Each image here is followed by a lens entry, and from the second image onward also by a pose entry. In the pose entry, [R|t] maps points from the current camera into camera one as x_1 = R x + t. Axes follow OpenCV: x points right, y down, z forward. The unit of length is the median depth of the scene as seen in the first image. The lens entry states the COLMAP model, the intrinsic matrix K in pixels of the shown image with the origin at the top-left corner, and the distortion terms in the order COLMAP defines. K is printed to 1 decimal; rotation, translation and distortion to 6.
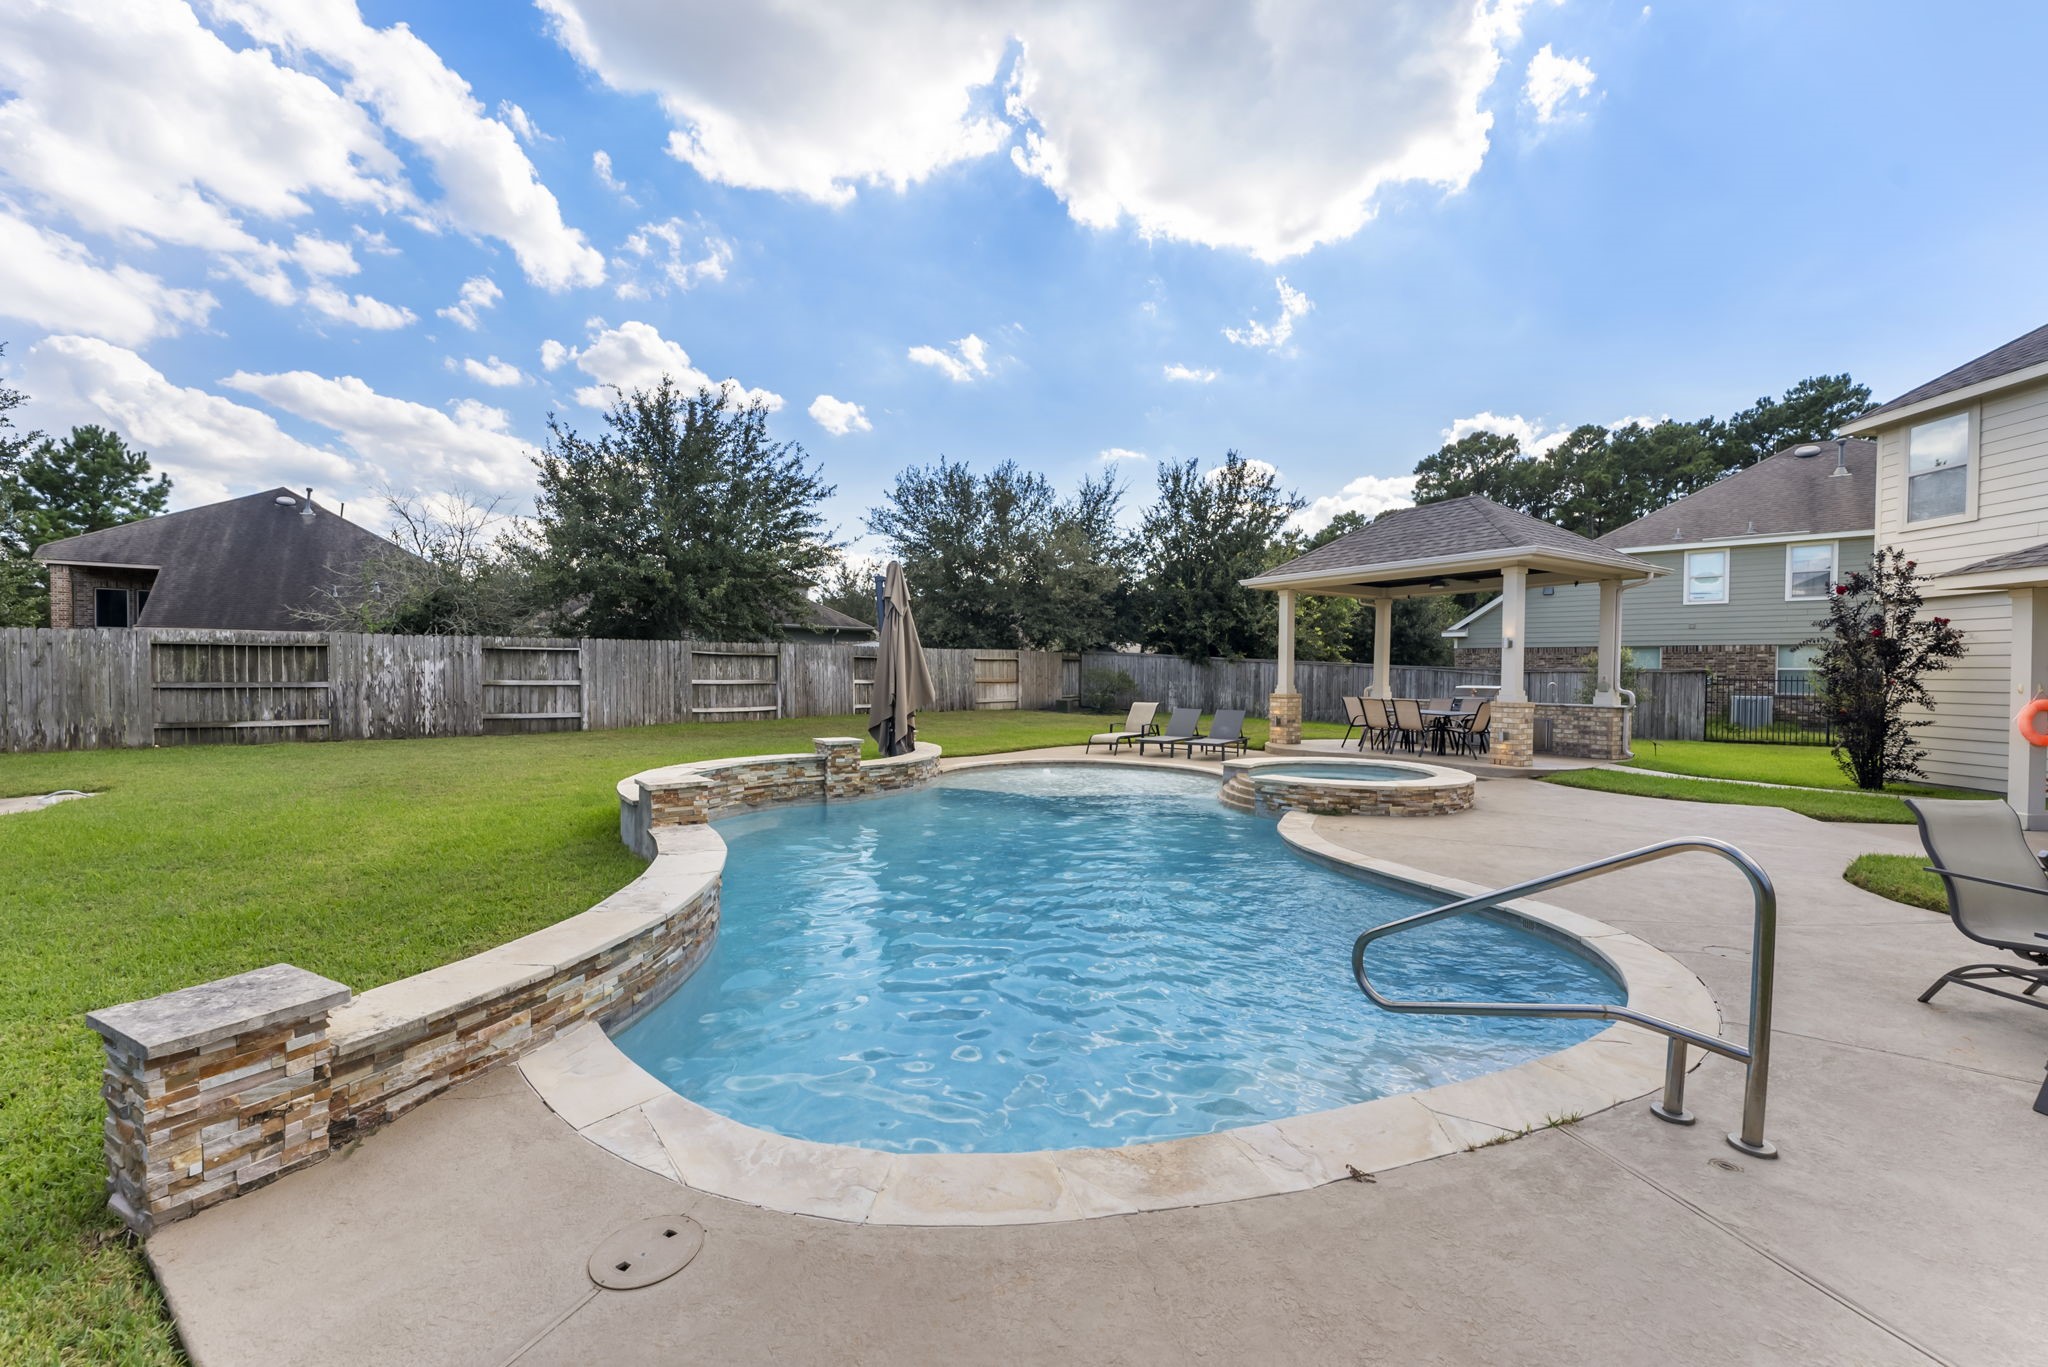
lens RADIAL K [[826.9, 0, 1022.8], [0, 826.9, 687.2], [0, 0, 1]] dist [0.000611, 0.000905]
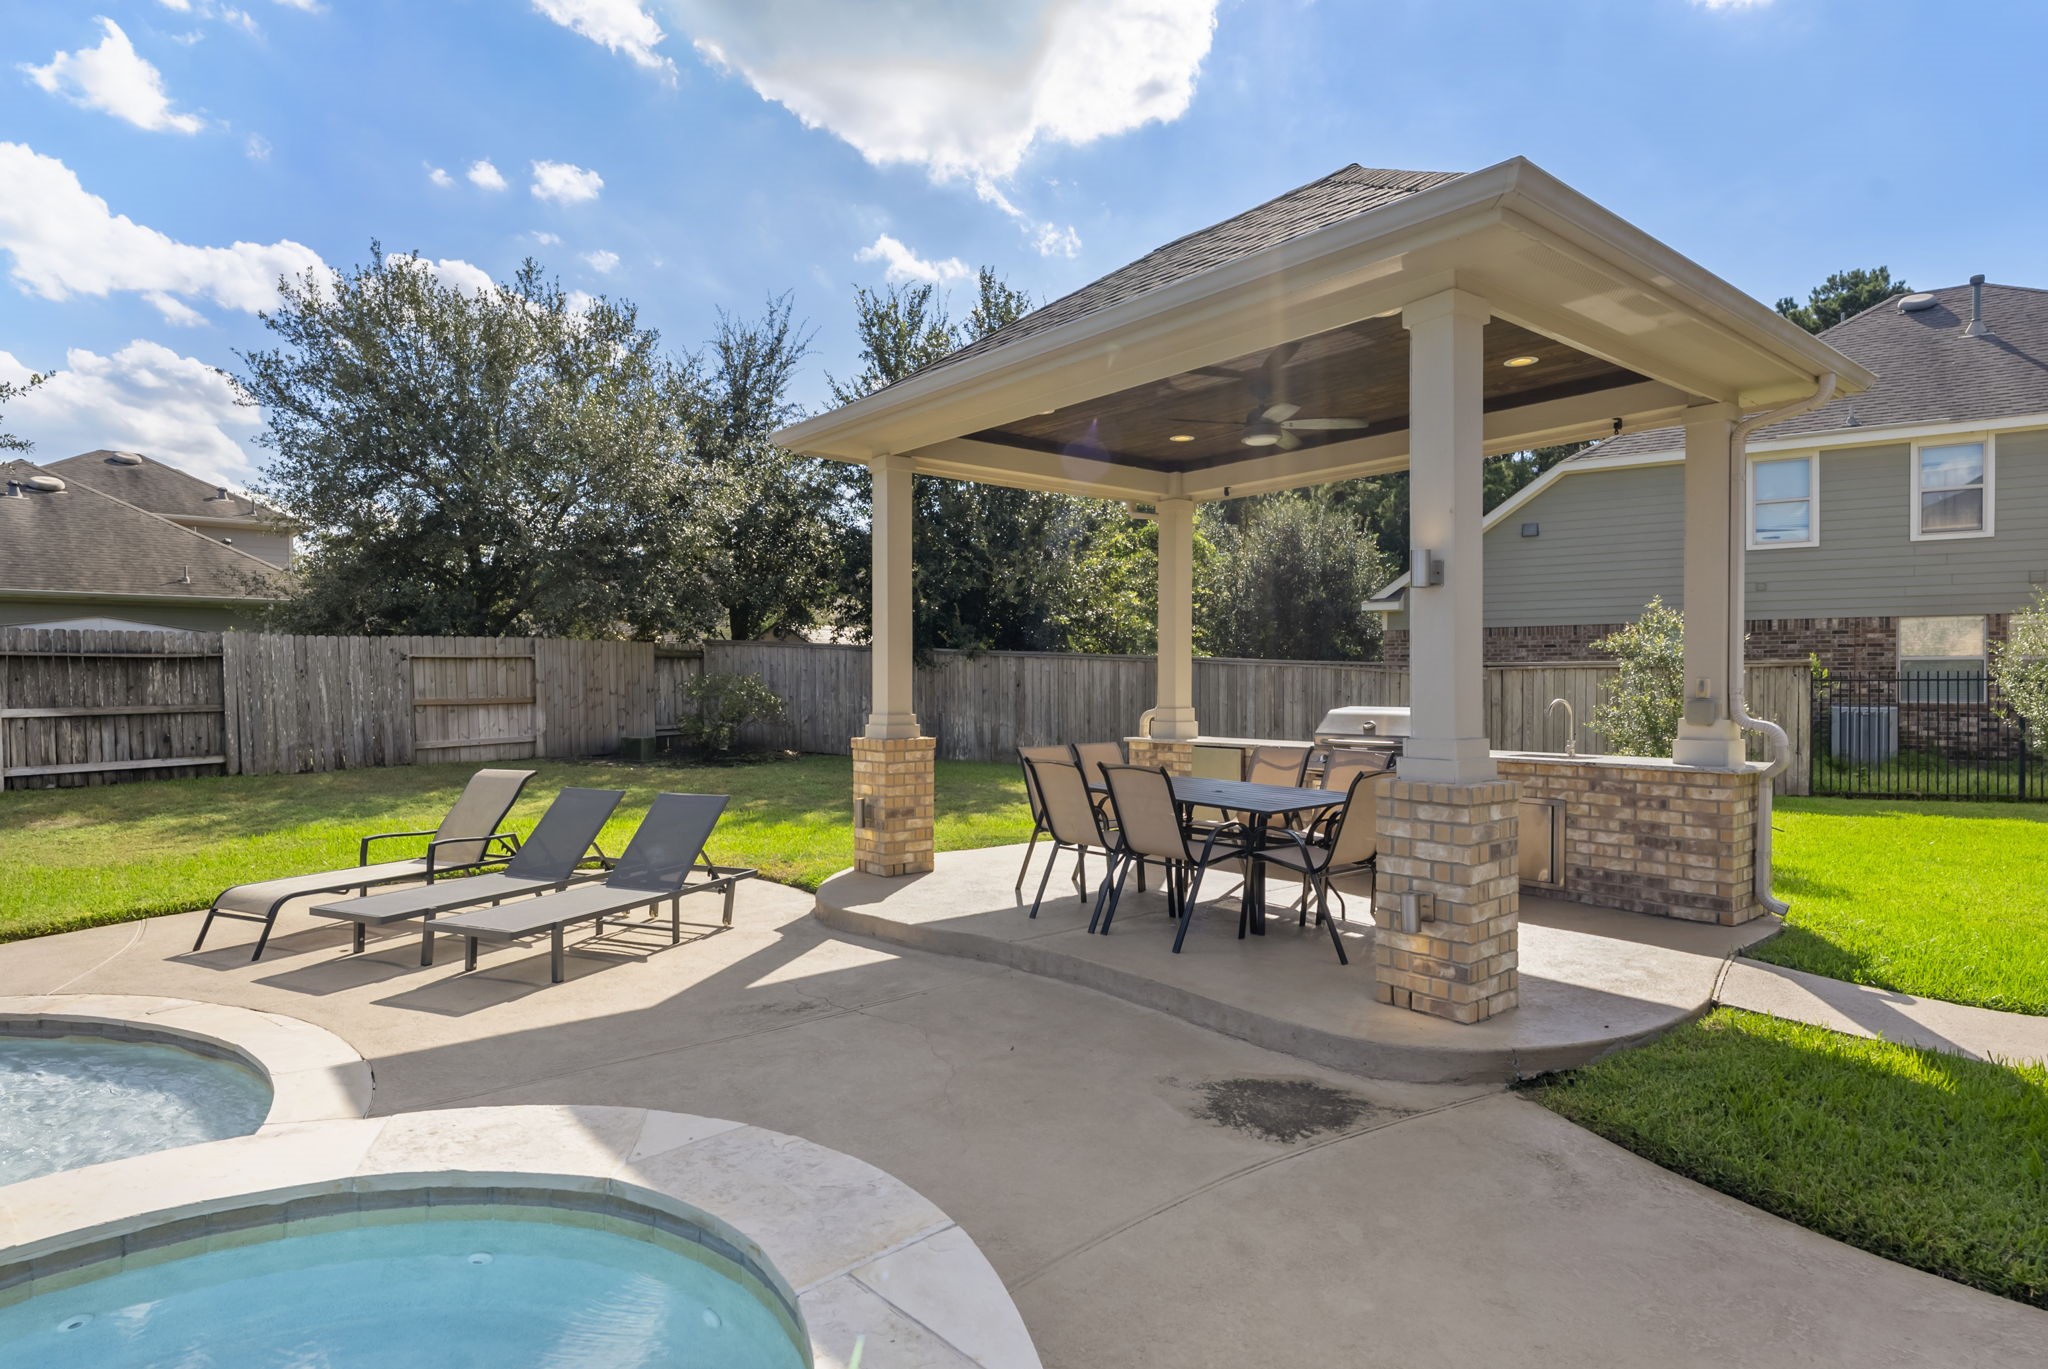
lens RADIAL K [[1100.4, 0, 1026.6], [0, 1100.4, 680.4], [0, 0, 1]] dist [0.000832, -0.000703]
pose [[0.989959, -0.014361, 0.140625, 0.276193], [0.016358, 0.999781, -0.013054, -0.009345], [-0.140406, 0.015223, 0.989977, 0.450251]]
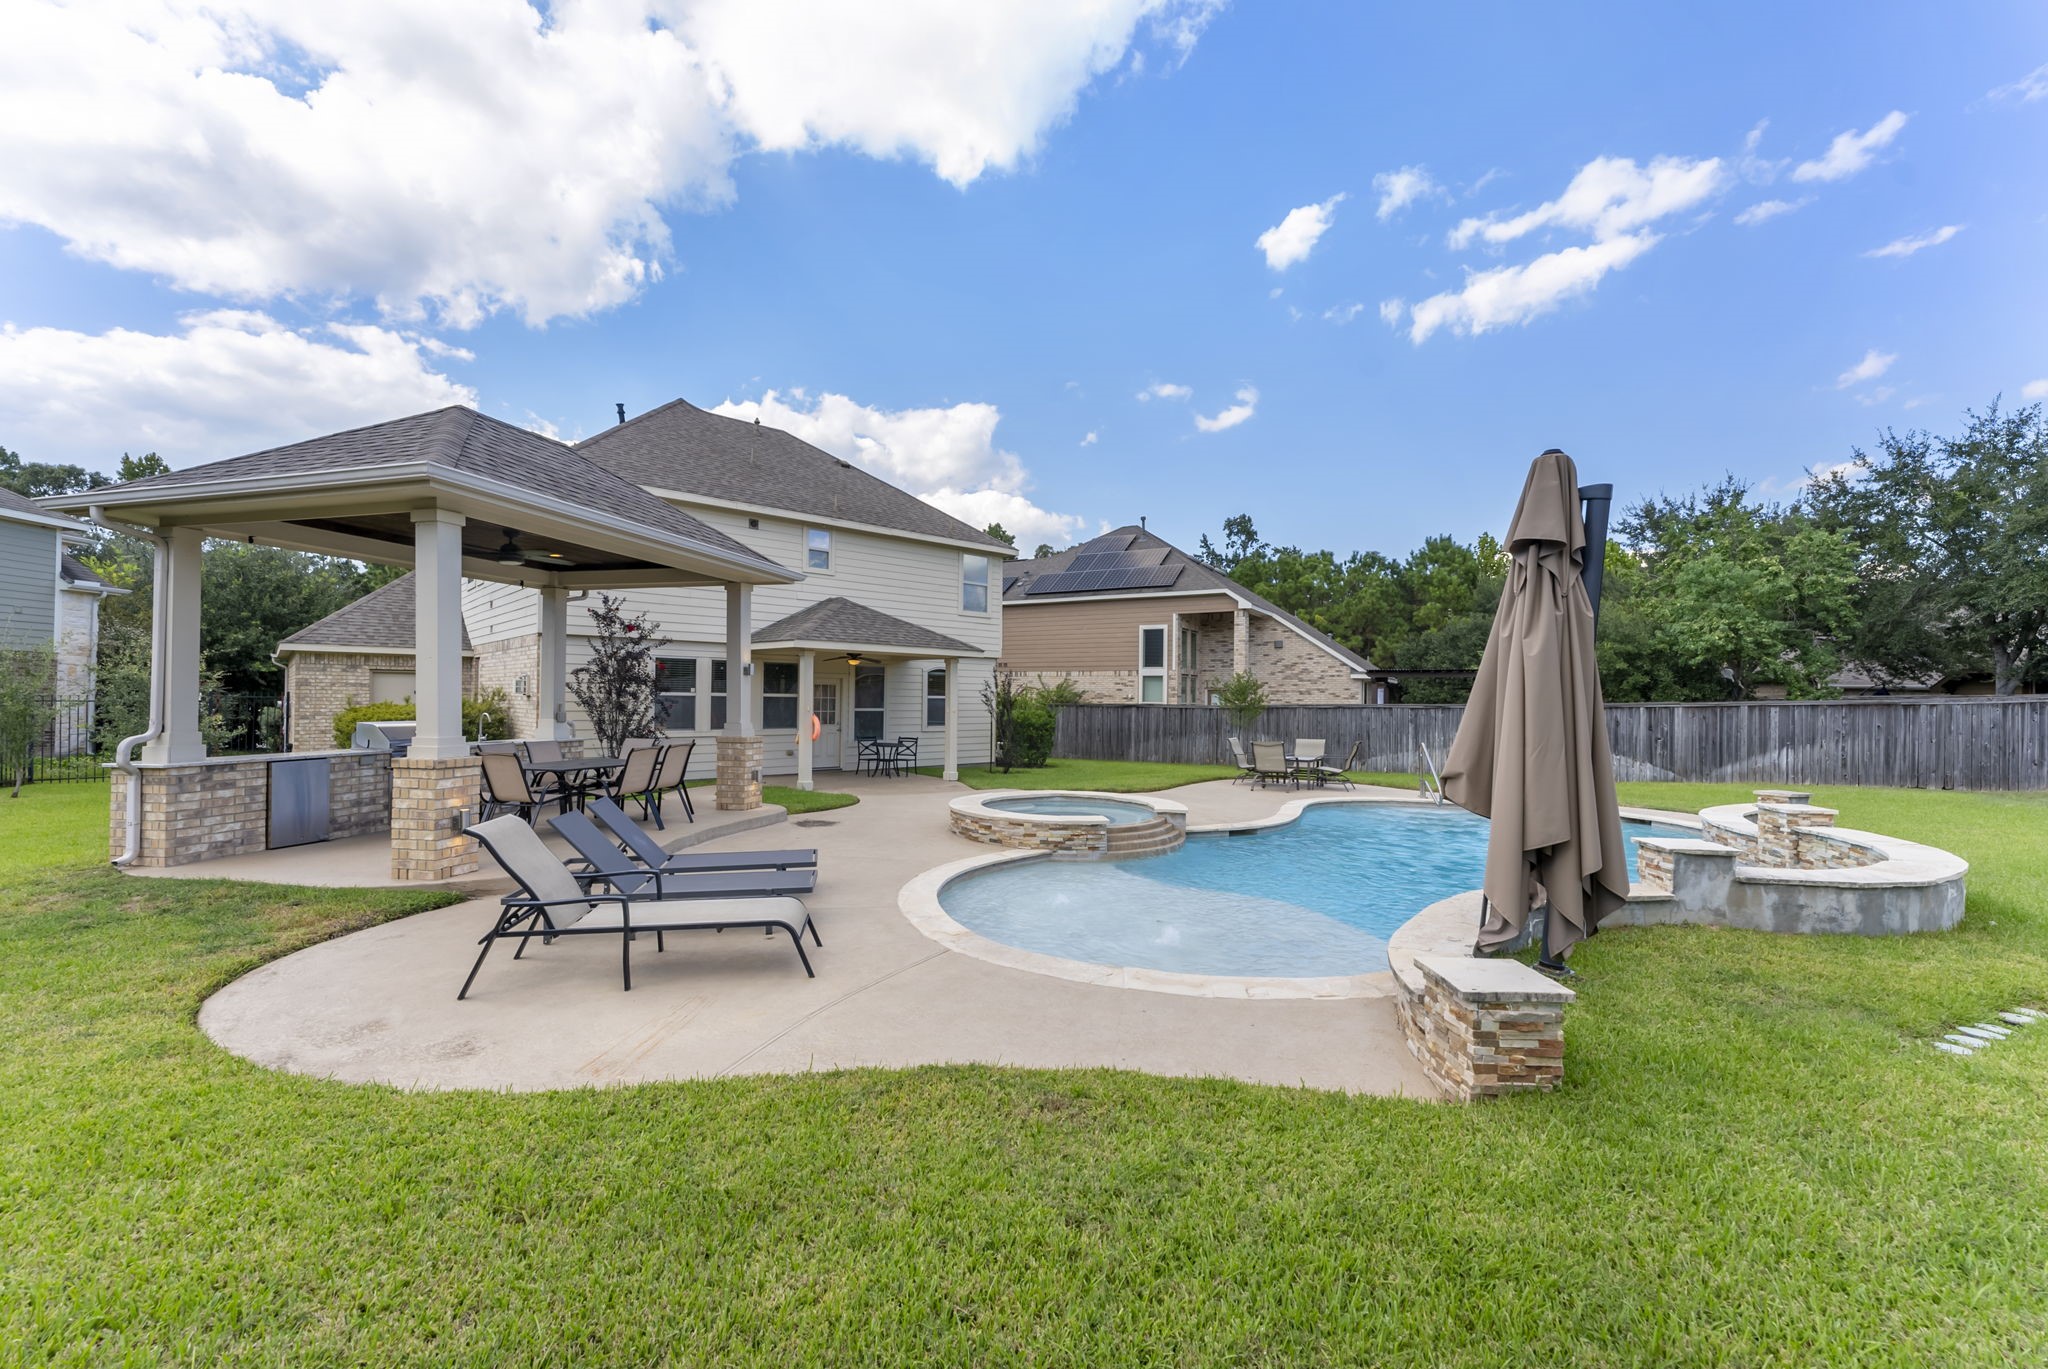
lens RADIAL K [[826.9, 0, 1032.6], [0, 826.9, 691.0], [0, 0, 1]] dist [0.000611, 0.000905]
pose [[-0.704058, -0.009849, 0.710074, -0.173754], [-0.003311, 0.999938, 0.010586, -0.028138], [-0.710135, 0.005102, -0.704047, 0.968667]]
